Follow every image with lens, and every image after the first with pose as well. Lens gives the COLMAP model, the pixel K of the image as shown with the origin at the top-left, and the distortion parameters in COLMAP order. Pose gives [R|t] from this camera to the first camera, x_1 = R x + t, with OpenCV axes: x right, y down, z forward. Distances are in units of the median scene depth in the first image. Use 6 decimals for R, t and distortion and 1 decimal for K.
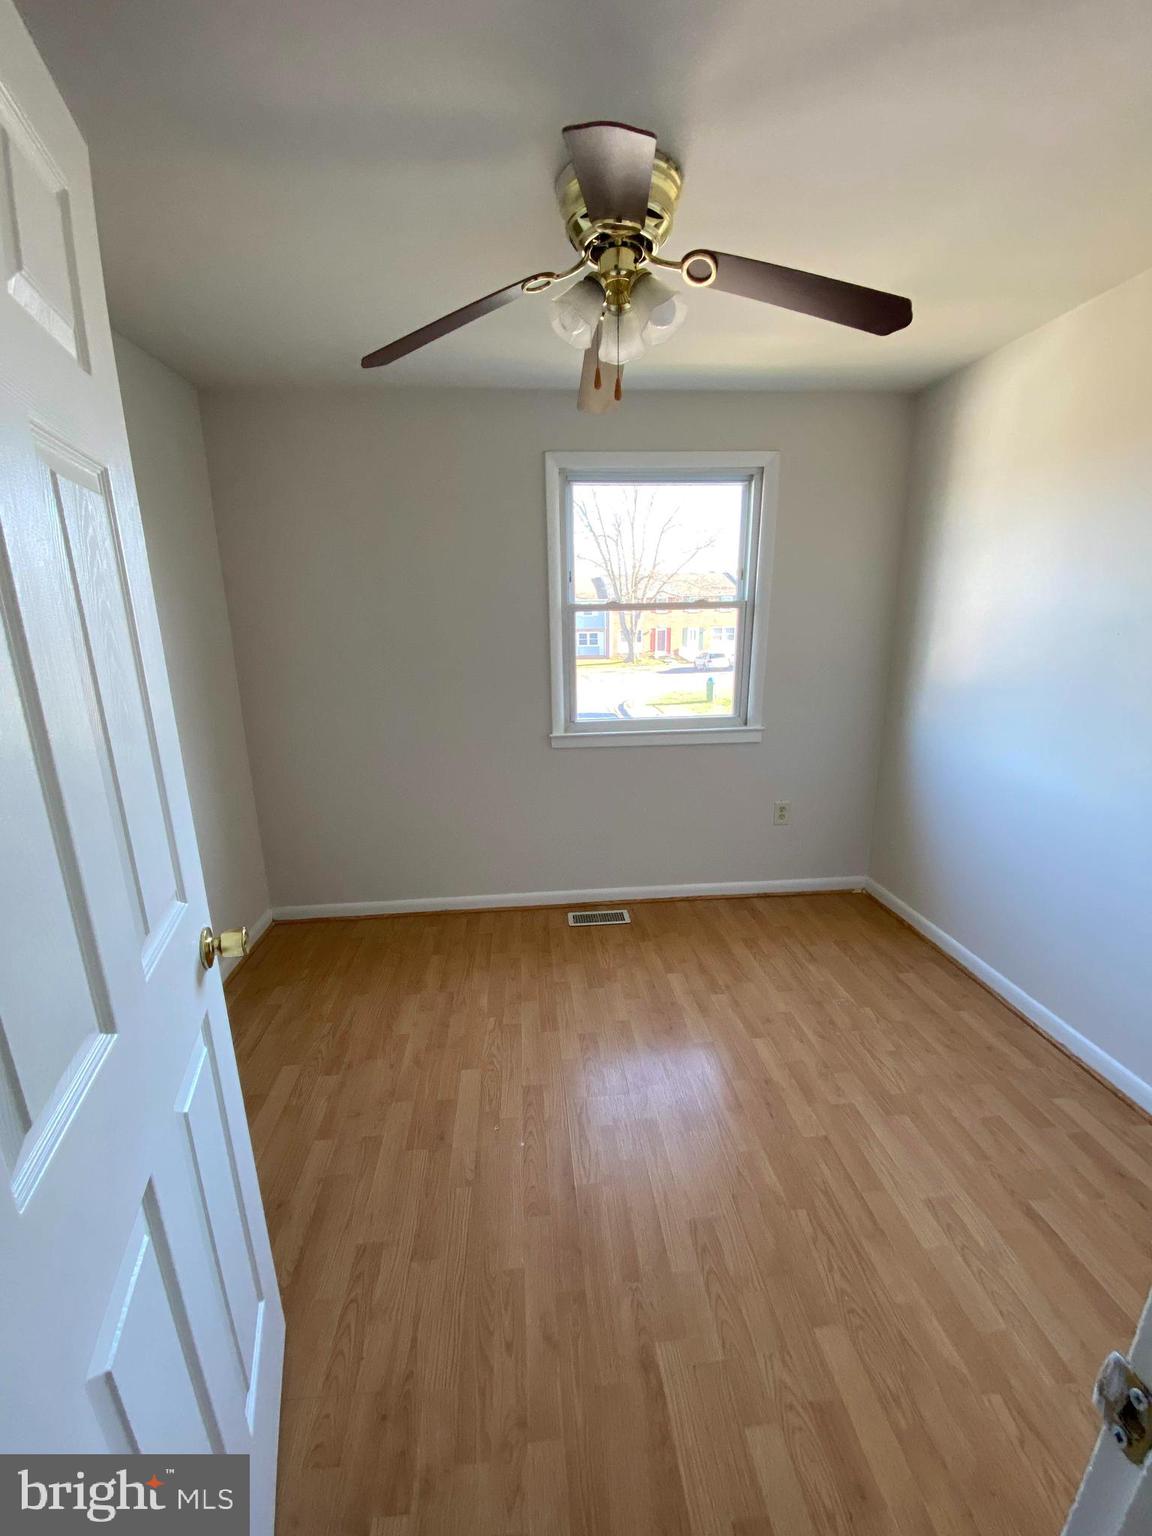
lens RADIAL K [[625.3, 0, 576.0], [0, 625.3, 768.0], [0, 0, 1]] dist [-0.001077, -0.000050]
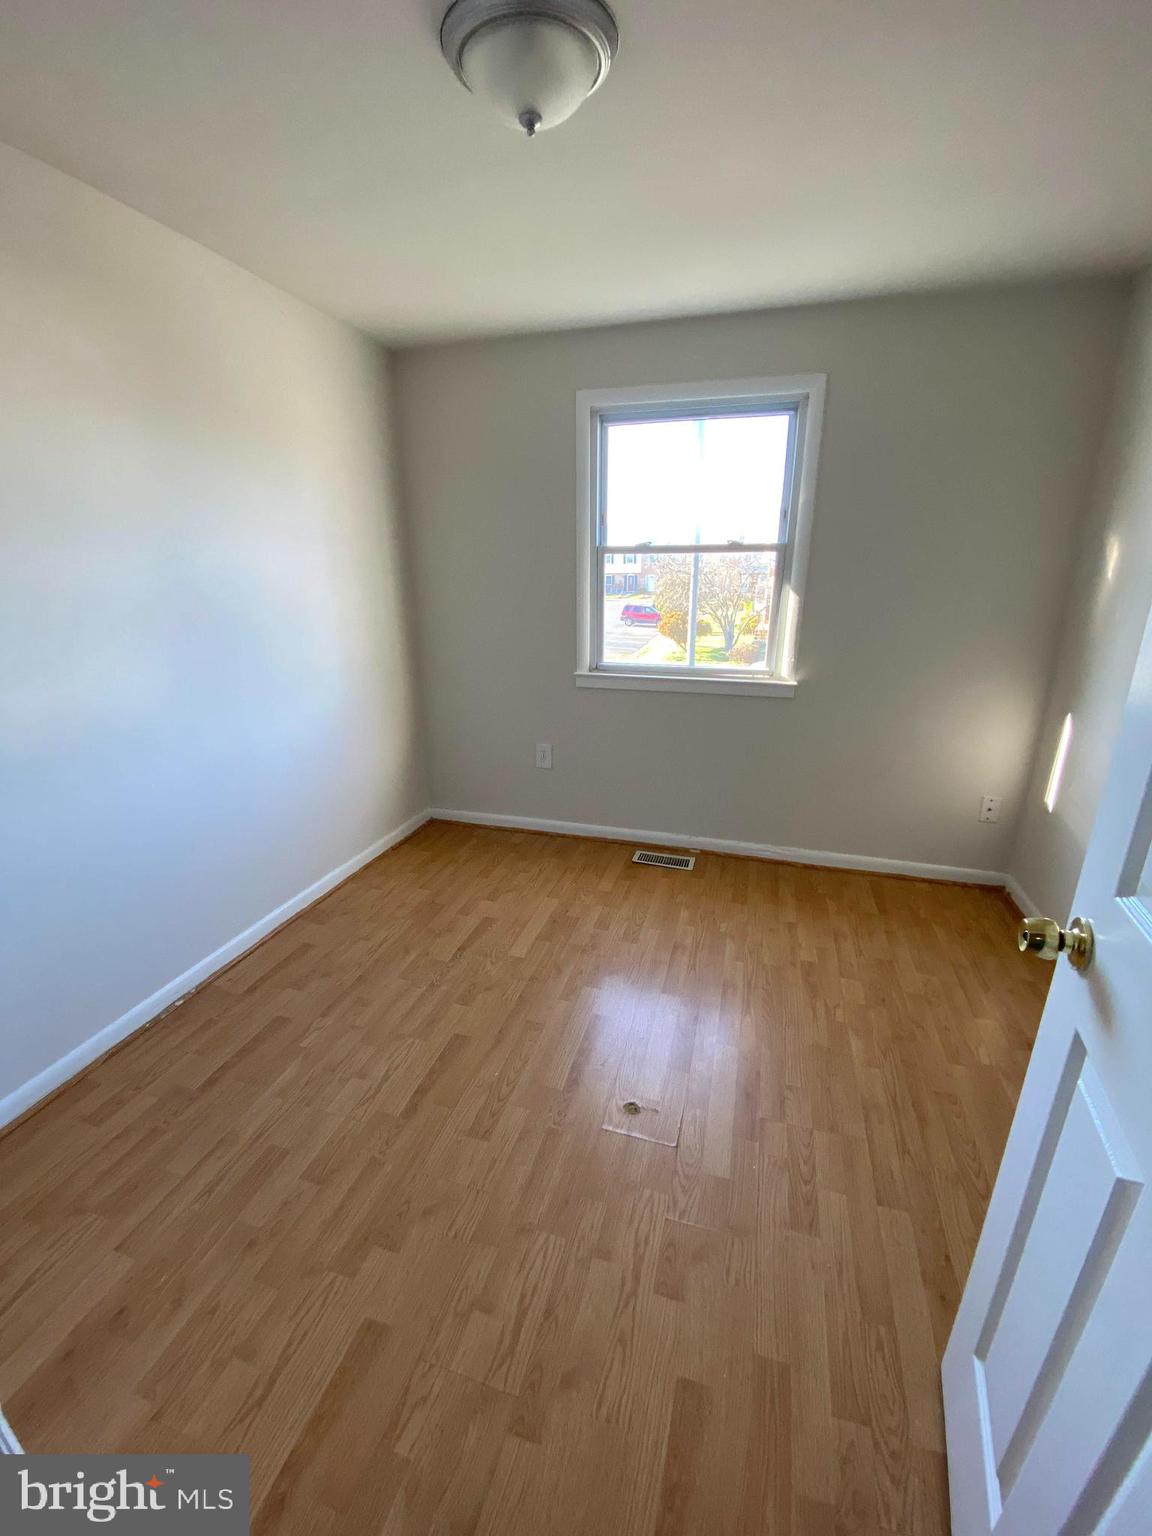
lens RADIAL K [[623.2, 0, 576.0], [0, 623.2, 768.0], [0, 0, 1]] dist [-0.037827, -0.000026]
pose [[0.929667, 0.131007, -0.344320, 0.336431], [-0.098245, 0.988951, 0.111014, -0.012122], [0.355059, -0.069378, 0.932266, 0.019648]]
